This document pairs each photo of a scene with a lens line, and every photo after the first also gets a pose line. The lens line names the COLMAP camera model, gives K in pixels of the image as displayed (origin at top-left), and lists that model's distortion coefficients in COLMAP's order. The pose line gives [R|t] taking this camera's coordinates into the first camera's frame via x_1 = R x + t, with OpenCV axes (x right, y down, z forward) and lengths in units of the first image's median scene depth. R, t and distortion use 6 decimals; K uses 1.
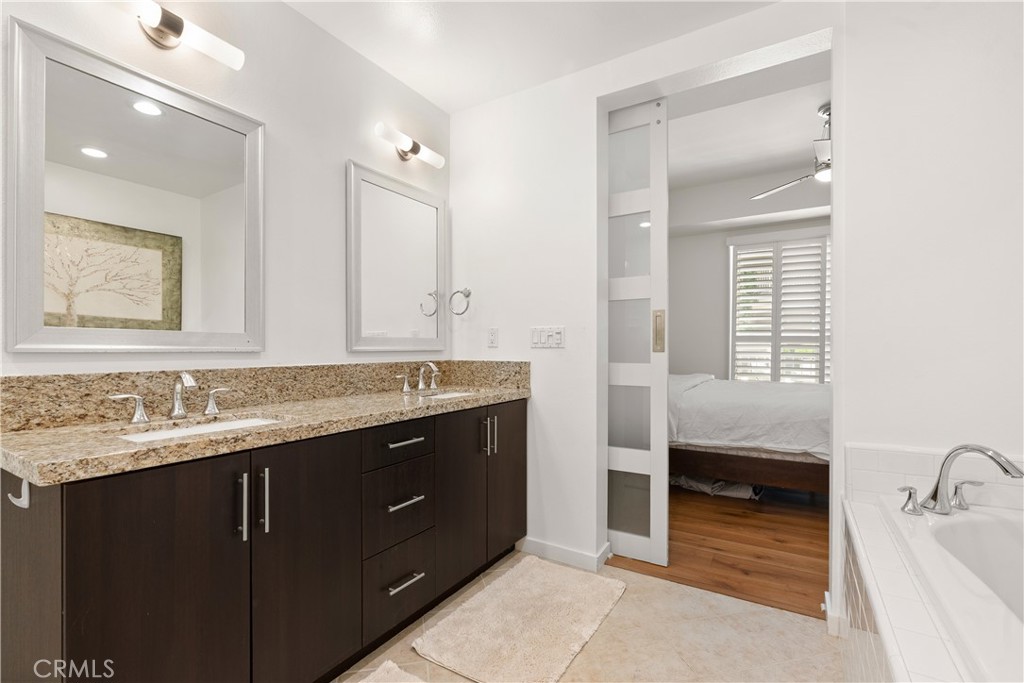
lens RADIAL K [[459.4, 0, 511.5], [0, 459.4, 349.7], [0, 0, 1]] dist [-0.013381, 0.000054]
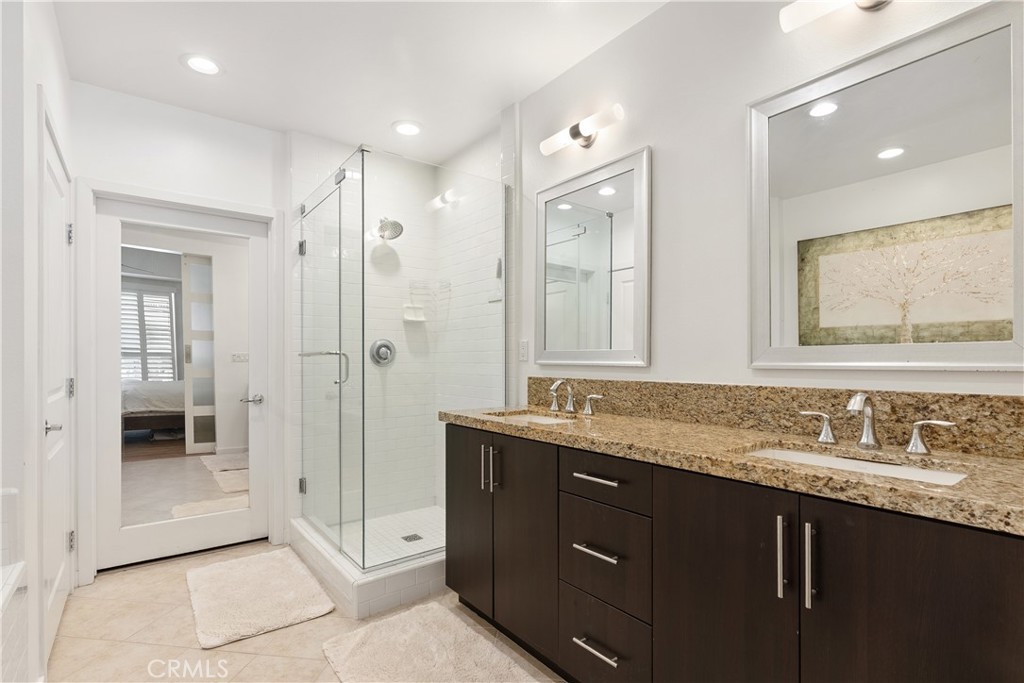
lens RADIAL K [[488.3, 0, 477.3], [0, 488.3, 353.9], [0, 0, 1]] dist [0.001642, 0.000629]
pose [[-0.387425, -0.007914, -0.921867, 0.576416], [0.000192, 0.999962, -0.008665, -0.013437], [0.921901, -0.003534, -0.387409, 0.993099]]
